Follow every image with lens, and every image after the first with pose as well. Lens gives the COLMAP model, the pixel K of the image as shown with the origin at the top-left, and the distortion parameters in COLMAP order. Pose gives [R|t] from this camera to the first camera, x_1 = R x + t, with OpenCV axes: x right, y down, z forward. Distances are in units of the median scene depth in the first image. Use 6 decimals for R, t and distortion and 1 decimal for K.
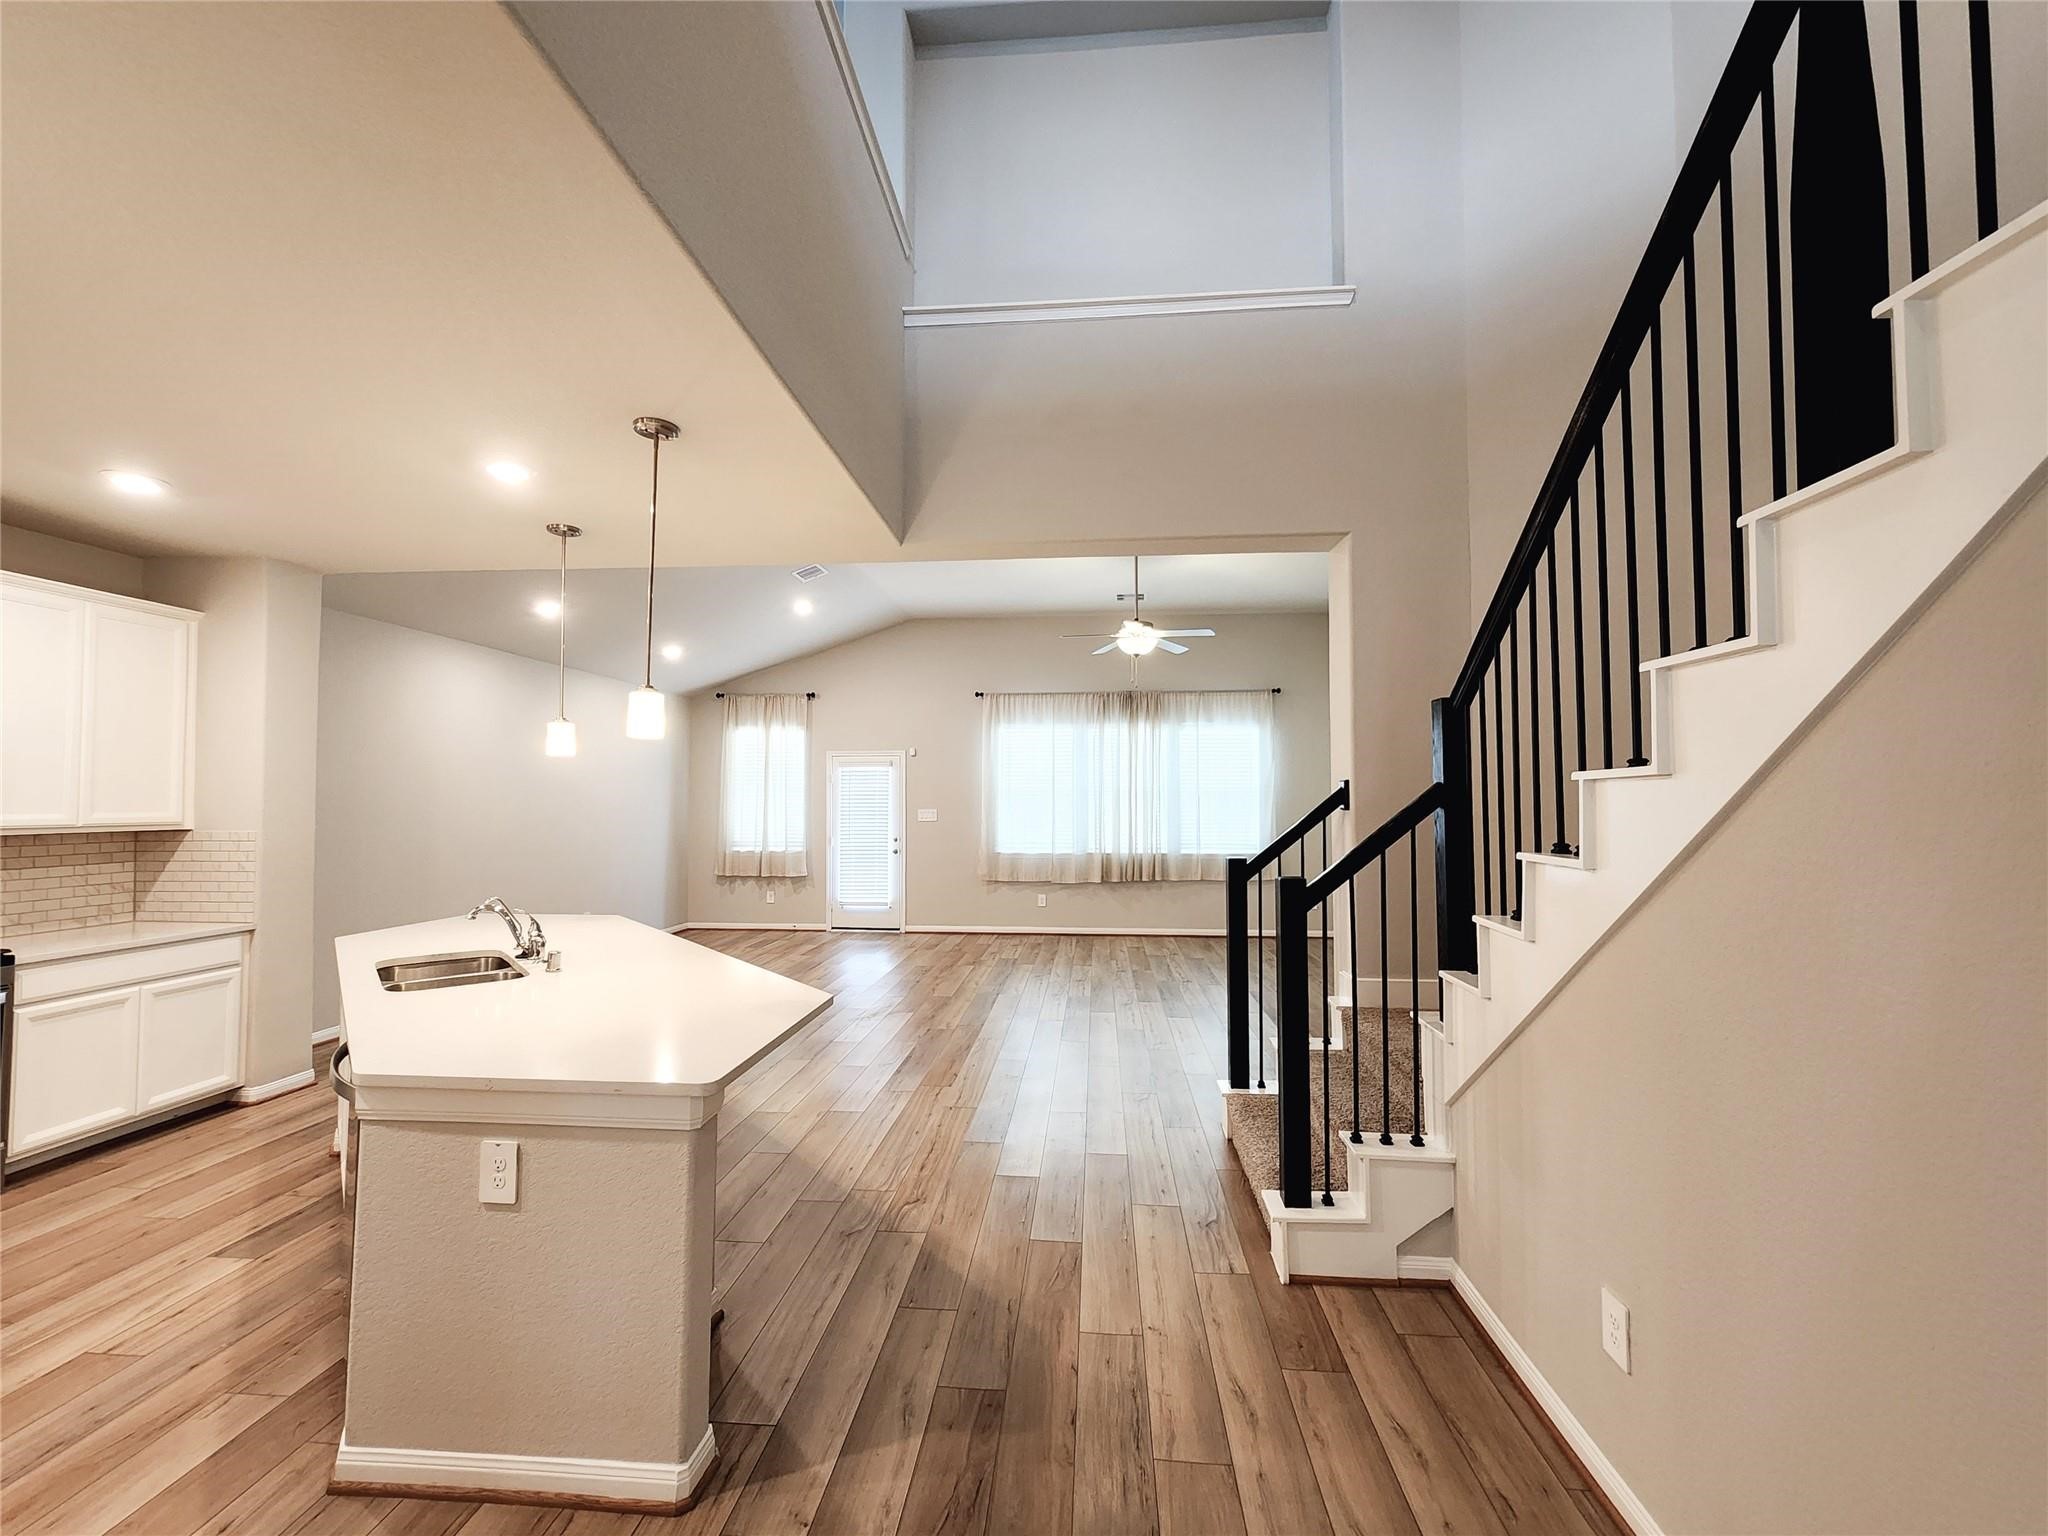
lens RADIAL K [[833.5, 0, 1030.1], [0, 833.5, 771.0], [0, 0, 1]] dist [-0.001121, -0.000653]
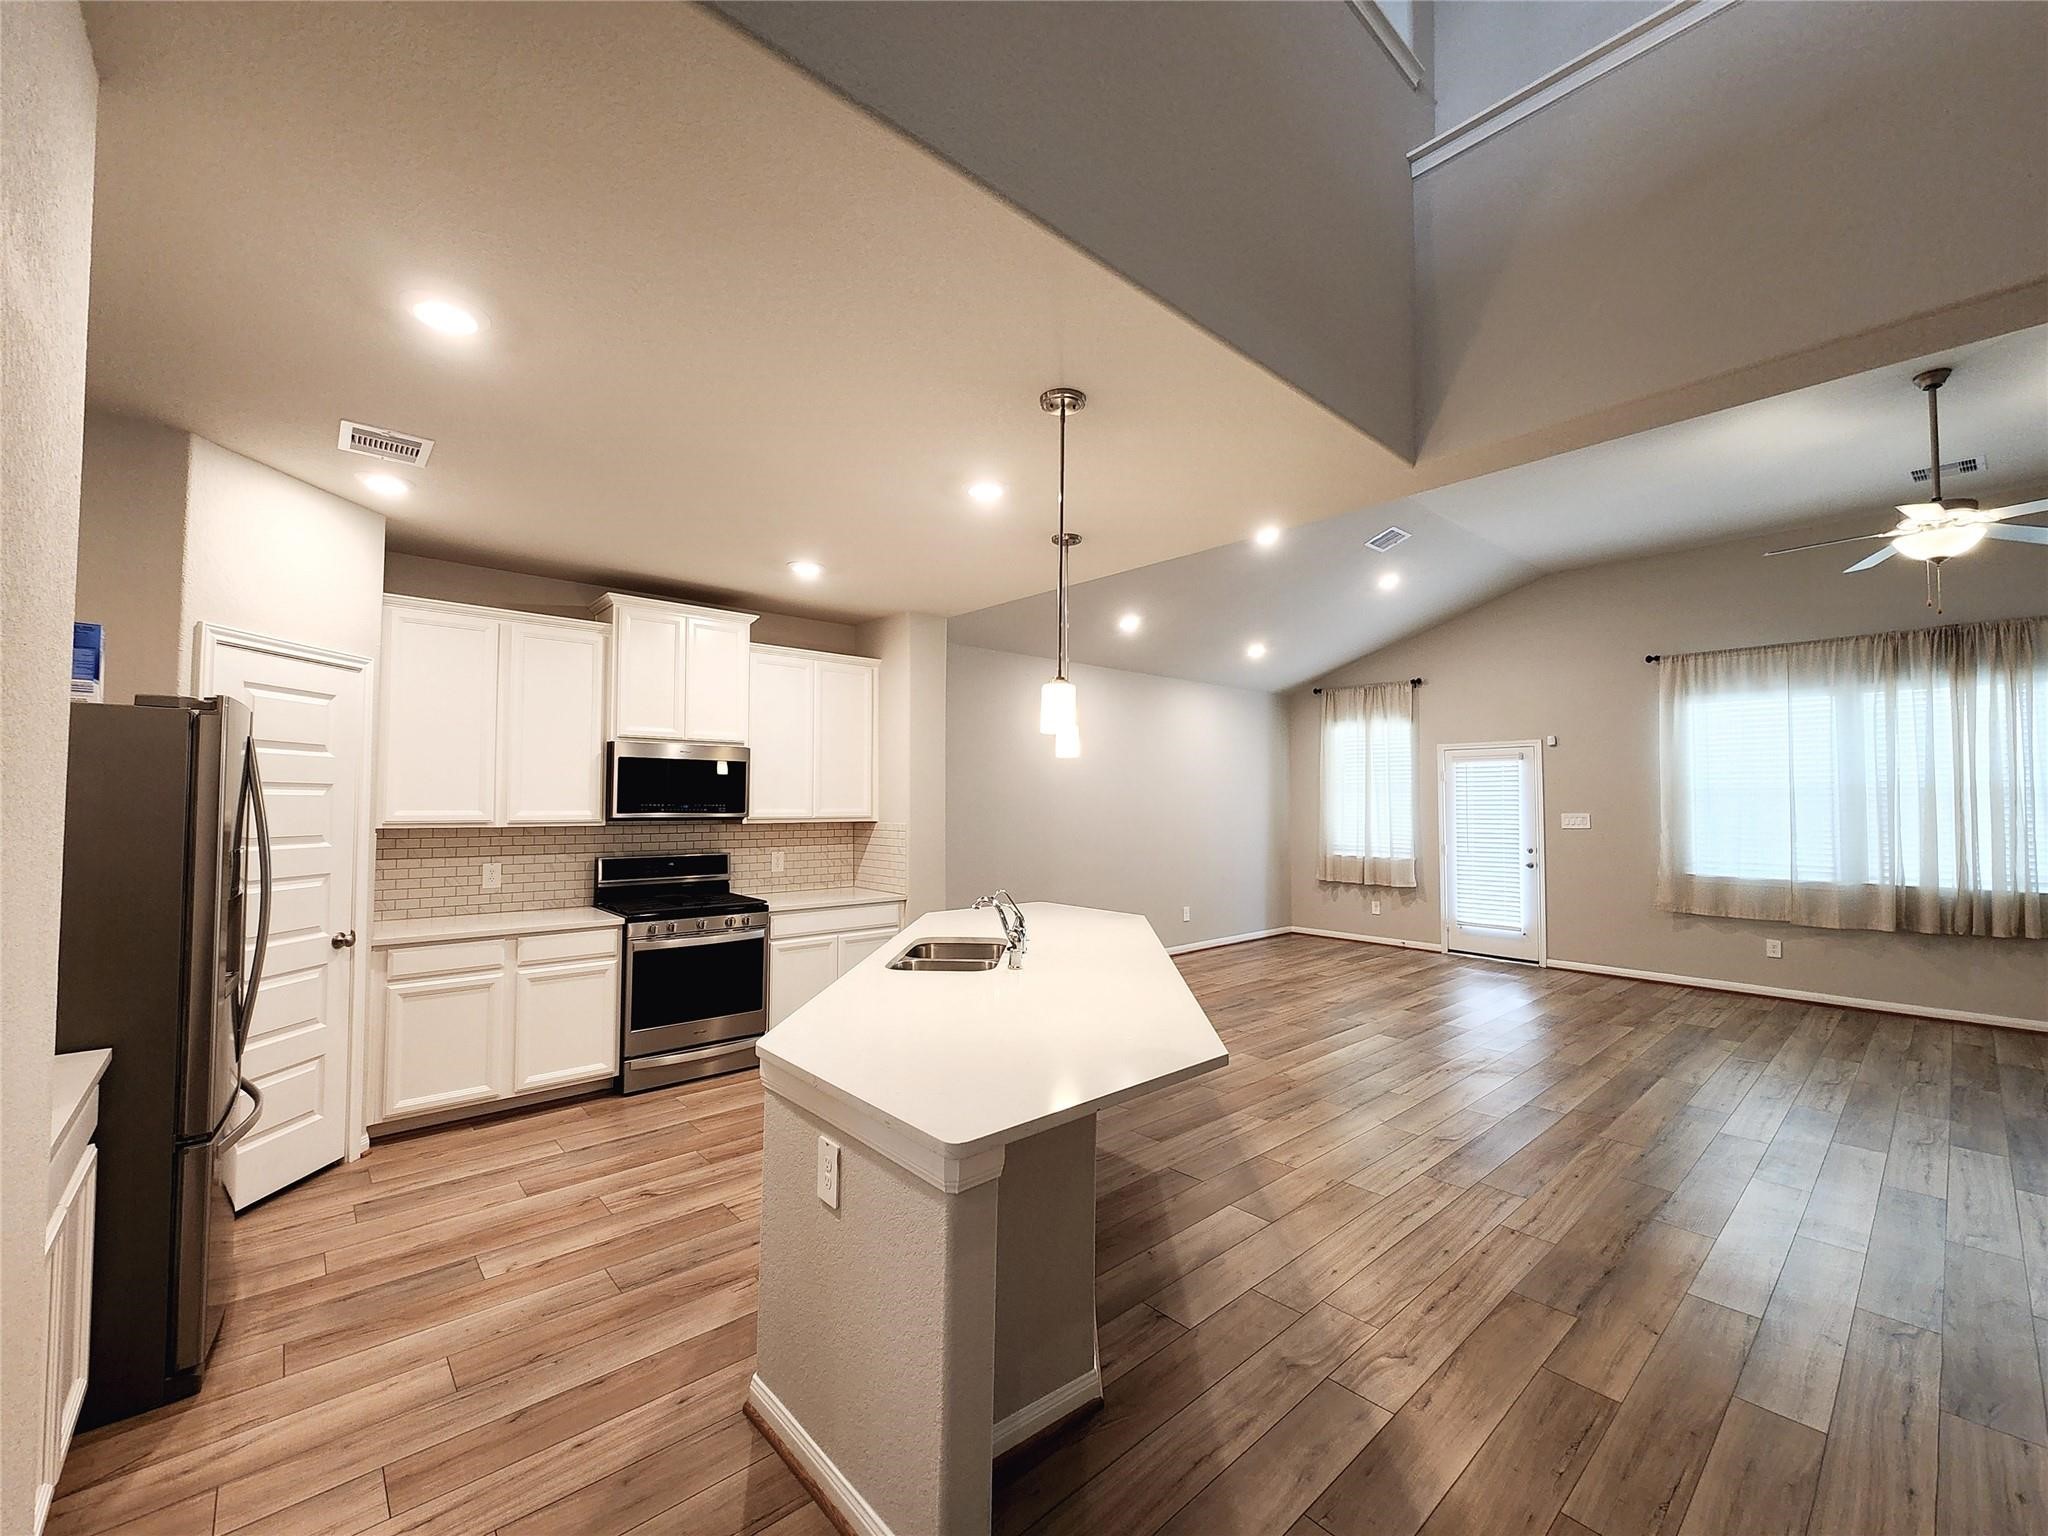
lens RADIAL K [[833.5, 0, 1030.1], [0, 833.5, 771.0], [0, 0, 1]] dist [-0.001121, -0.000653]
pose [[0.725206, -0.022196, -0.688174, 0.049997], [0.021303, 0.999725, -0.009795, 0.003479], [0.688203, -0.007557, 0.725479, 0.094148]]
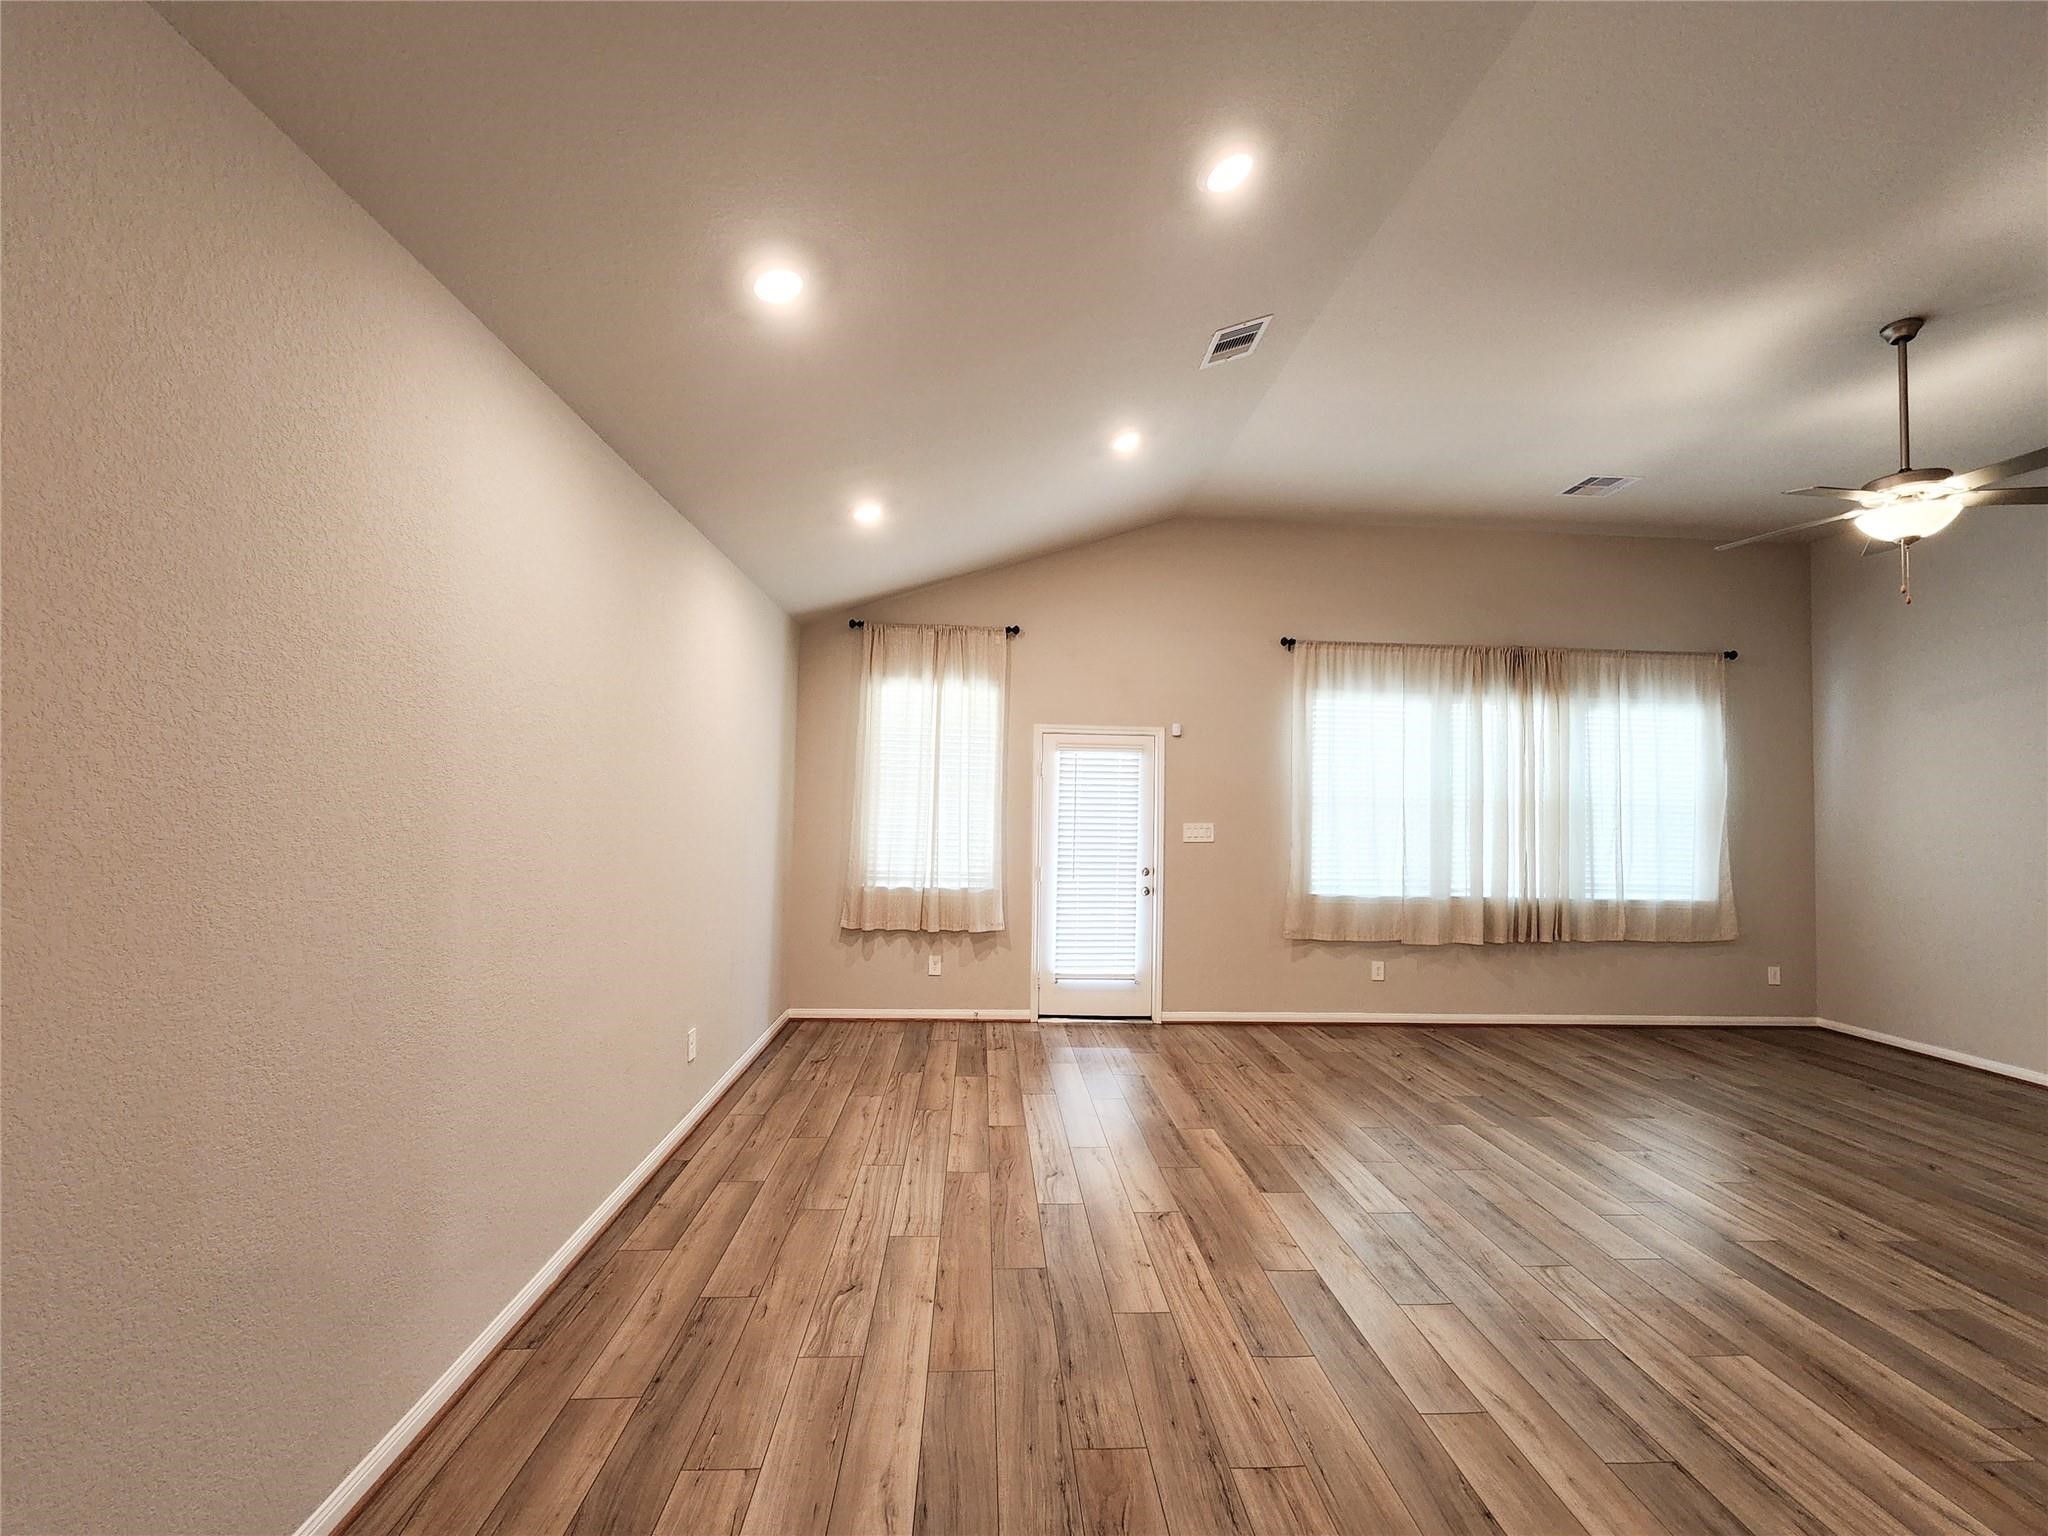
lens RADIAL K [[833.5, 0, 1030.1], [0, 833.5, 771.0], [0, 0, 1]] dist [-0.001121, -0.000653]
pose [[0.989907, 0.026749, 0.139170, -0.379281], [-0.026357, 0.999642, -0.004658, 0.014931], [-0.139245, 0.000943, 0.990258, 0.456887]]
